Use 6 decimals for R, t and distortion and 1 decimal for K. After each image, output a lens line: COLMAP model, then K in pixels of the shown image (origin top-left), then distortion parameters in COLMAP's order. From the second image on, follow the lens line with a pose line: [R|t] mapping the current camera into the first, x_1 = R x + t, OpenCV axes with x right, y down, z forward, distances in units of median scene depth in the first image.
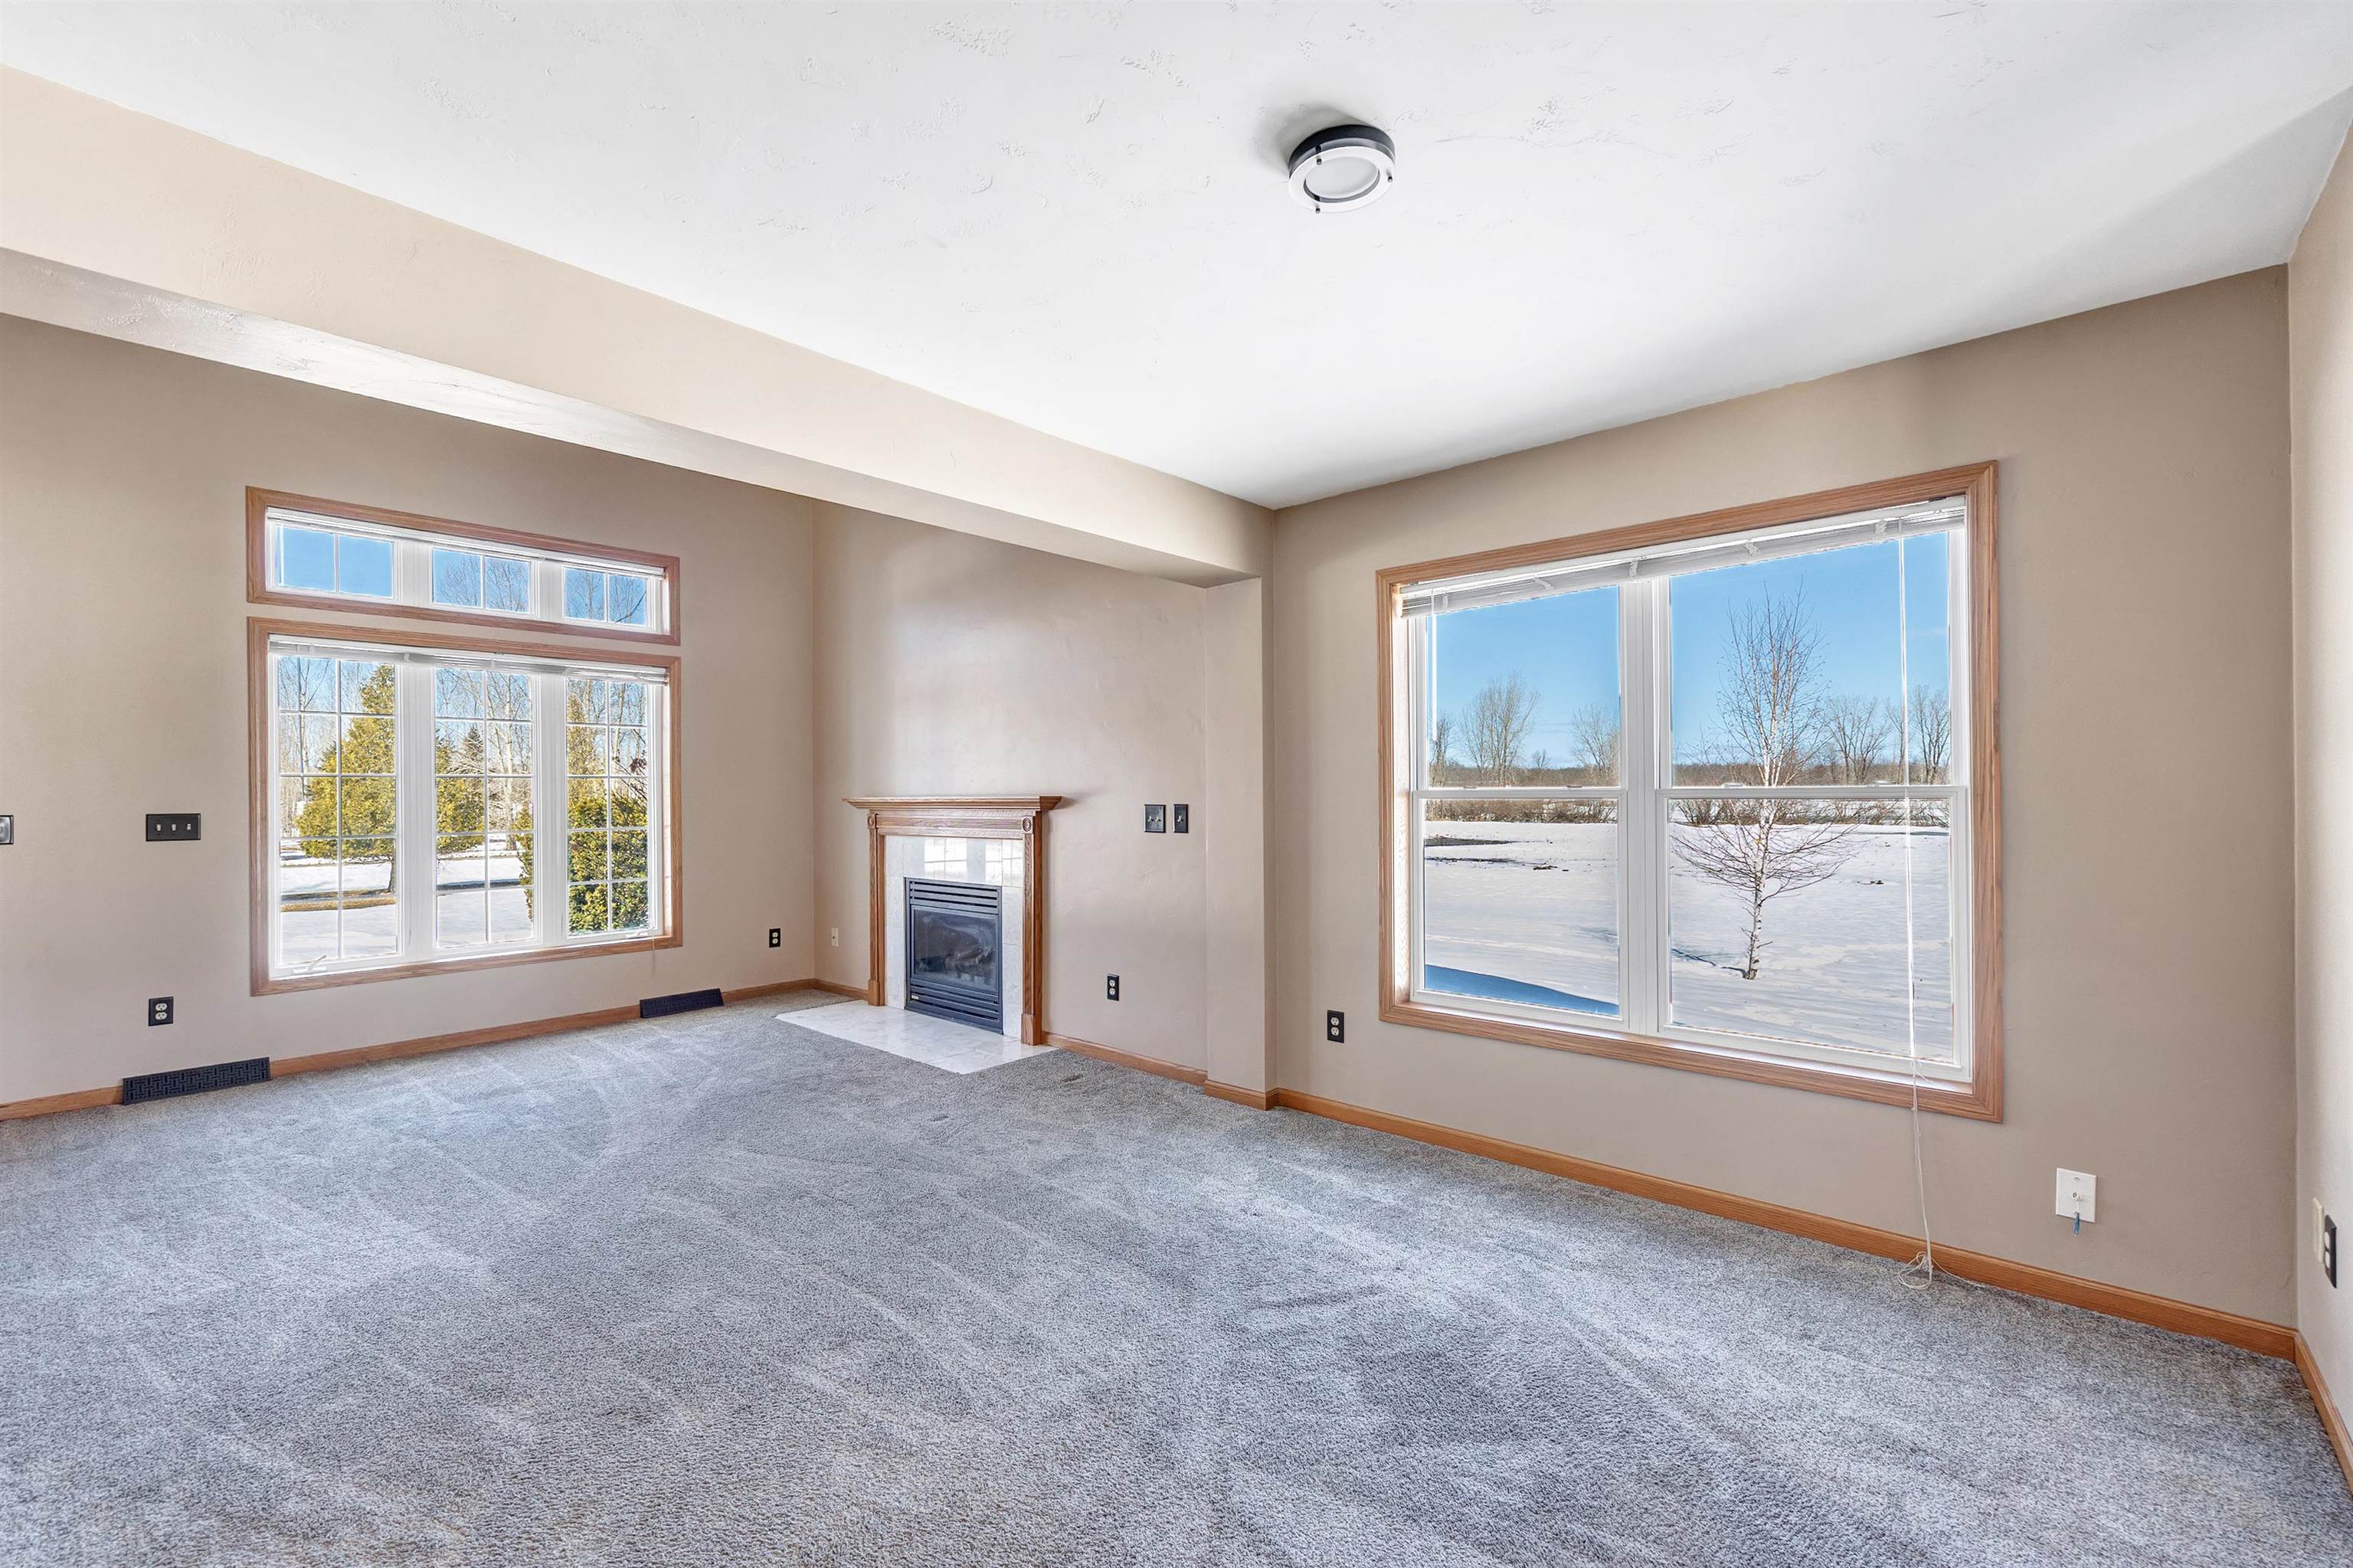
lens RADIAL K [[968.9, 0, 1165.1], [0, 968.9, 792.5], [0, 0, 1]] dist [-0.002630, -0.000287]
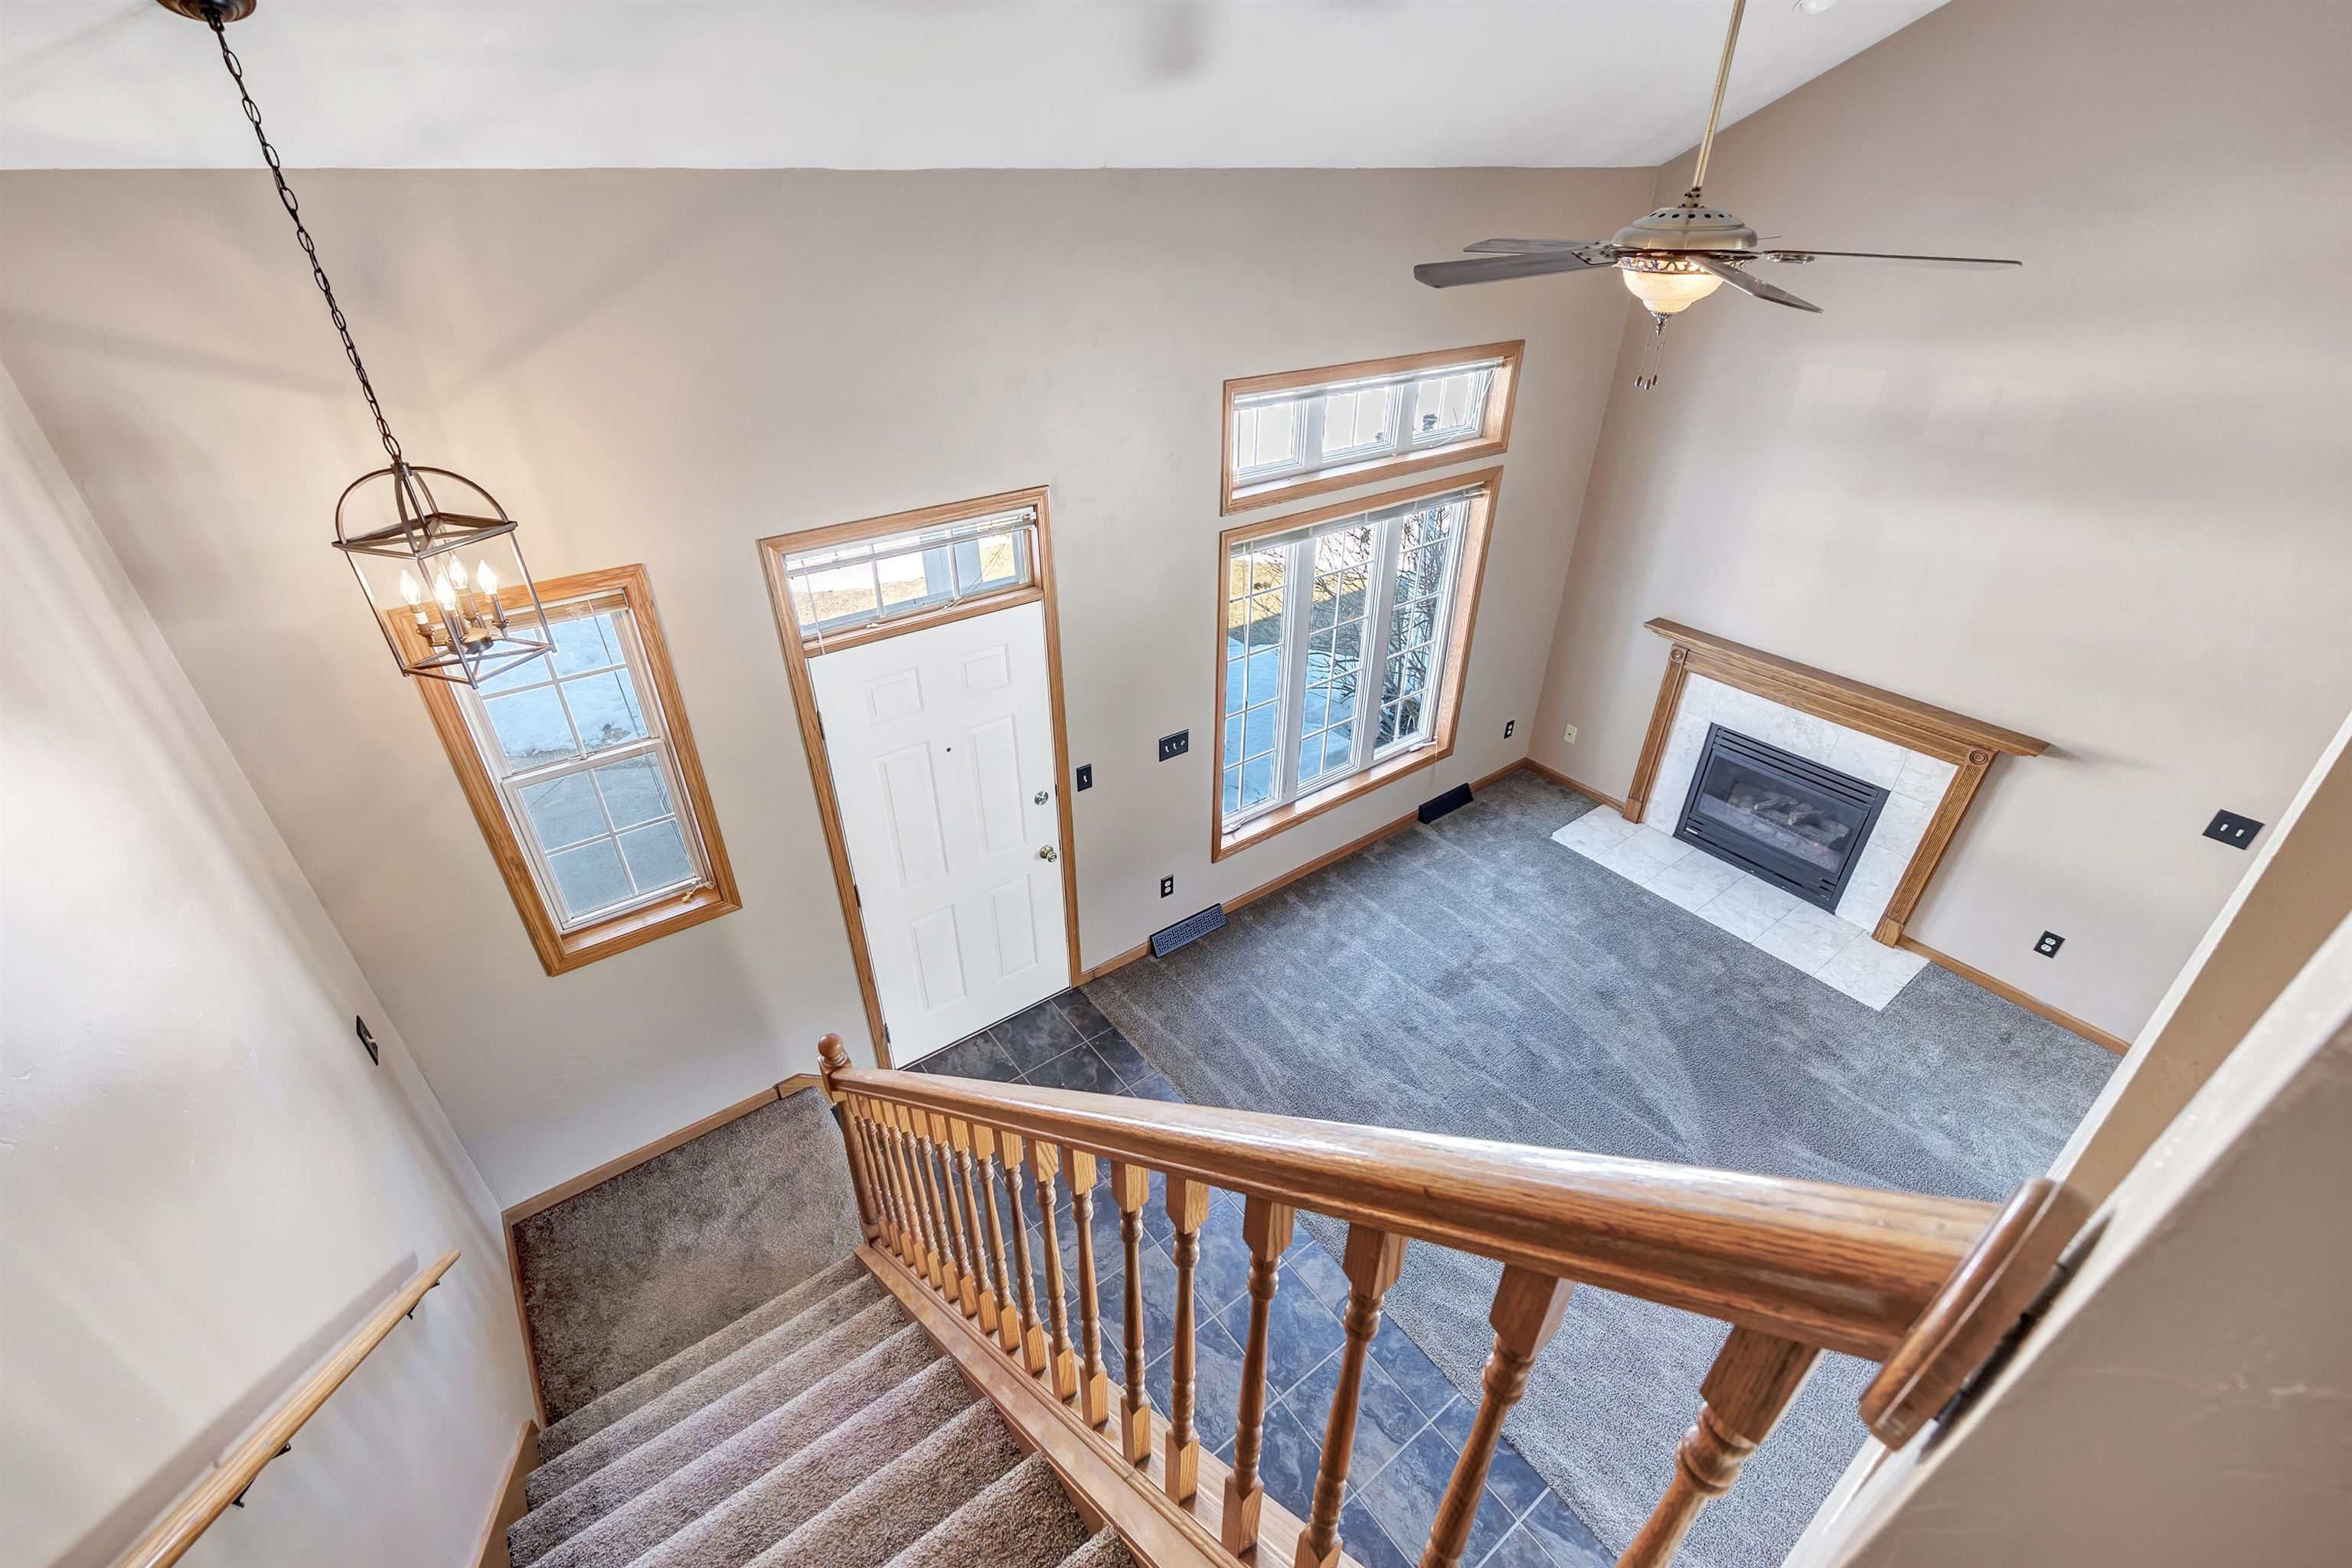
lens RADIAL K [[961.8, 0, 1169.5], [0, 961.8, 778.5], [0, 0, 1]] dist [-0.000546, -0.000199]
pose [[0.978033, 0.114821, -0.173976, -0.804968], [-0.007266, 0.852888, 0.522044, -0.459034], [0.208324, -0.509312, 0.834986, 0.098808]]
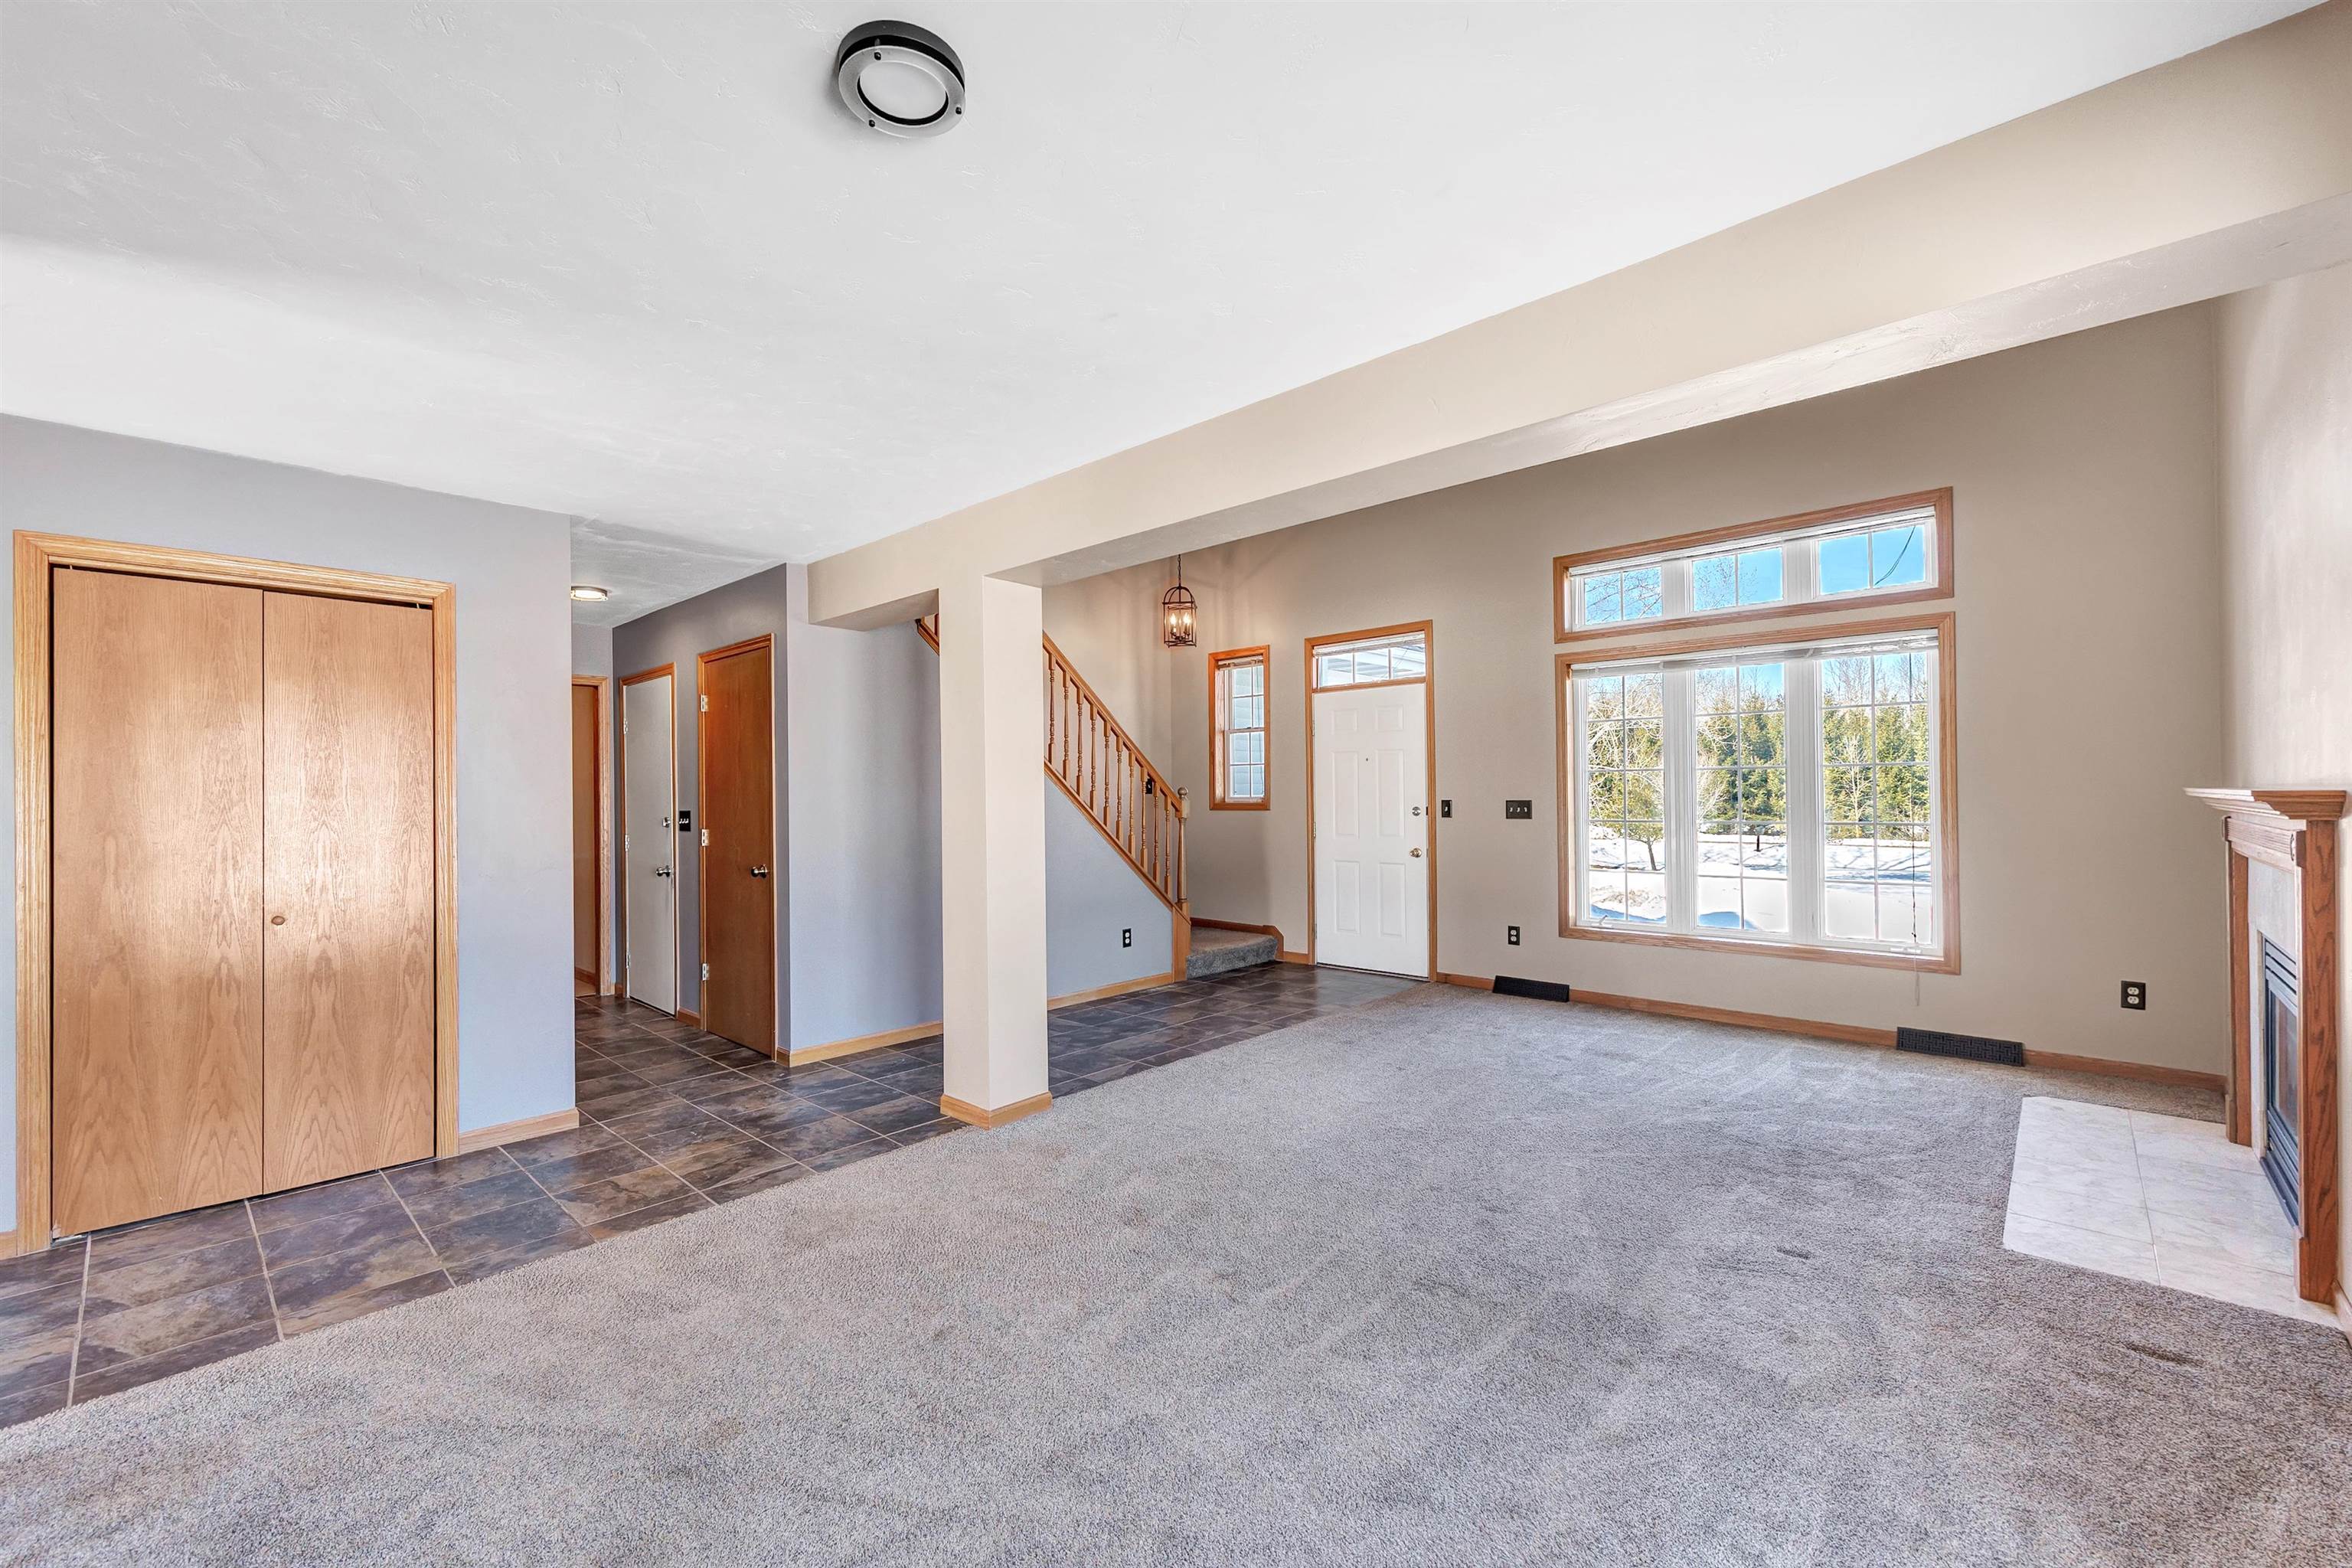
lens RADIAL K [[961.8, 0, 1169.5], [0, 961.8, 778.5], [0, 0, 1]] dist [-0.000546, -0.000199]
pose [[-0.026208, -0.010995, -0.999596, 0.401388], [0.008353, 0.999902, -0.011217, 0.001490], [0.999622, -0.008643, -0.026114, 0.492865]]
